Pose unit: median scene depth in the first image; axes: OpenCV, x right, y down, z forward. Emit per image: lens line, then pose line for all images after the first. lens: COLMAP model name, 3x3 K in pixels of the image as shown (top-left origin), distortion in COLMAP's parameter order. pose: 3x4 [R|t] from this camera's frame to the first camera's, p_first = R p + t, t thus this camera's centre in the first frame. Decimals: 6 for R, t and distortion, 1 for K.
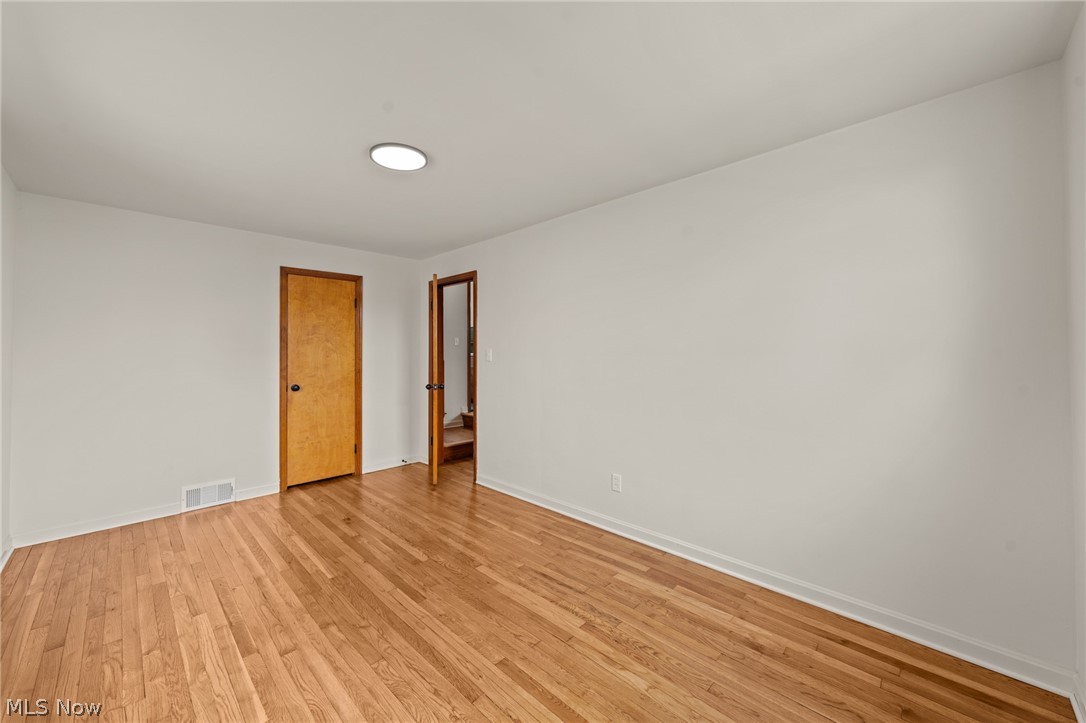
lens RADIAL K [[401.3, 0, 547.4], [0, 401.3, 357.4], [0, 0, 1]] dist [-0.001167, 0.000012]
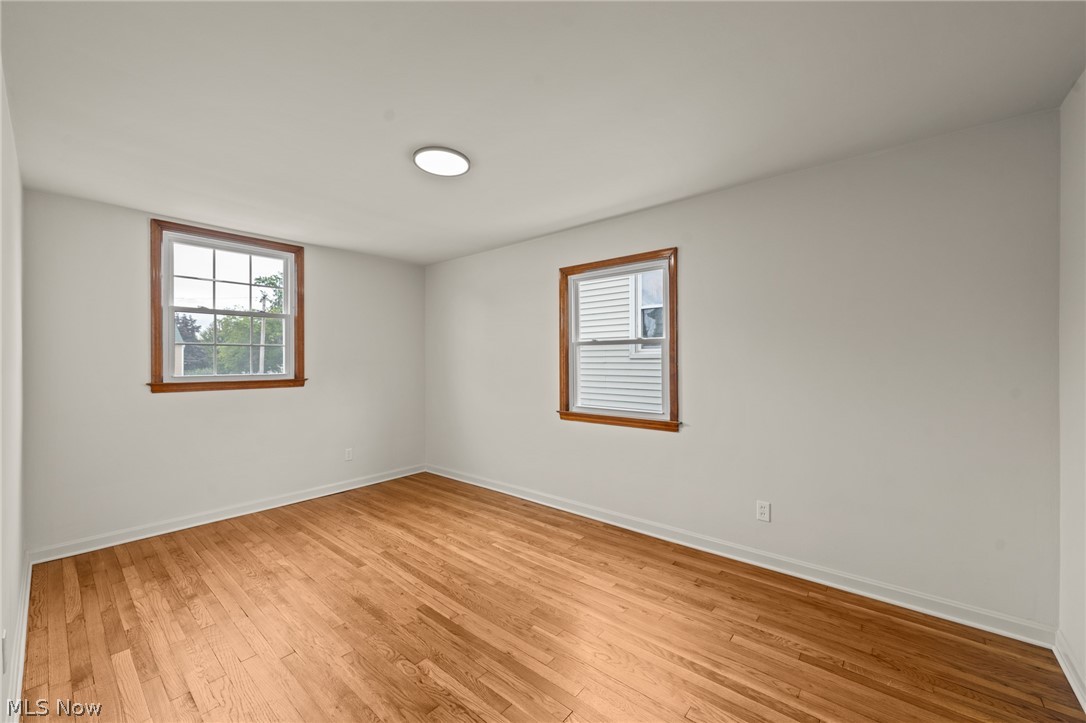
lens RADIAL K [[424.5, 0, 548.2], [0, 424.5, 358.3], [0, 0, 1]] dist [-0.001114, -0.000122]
pose [[-0.998243, 0.007975, -0.058720, -0.650199], [0.007914, 0.999968, 0.001268, -0.019265], [0.058729, 0.000801, -0.998274, 2.355364]]
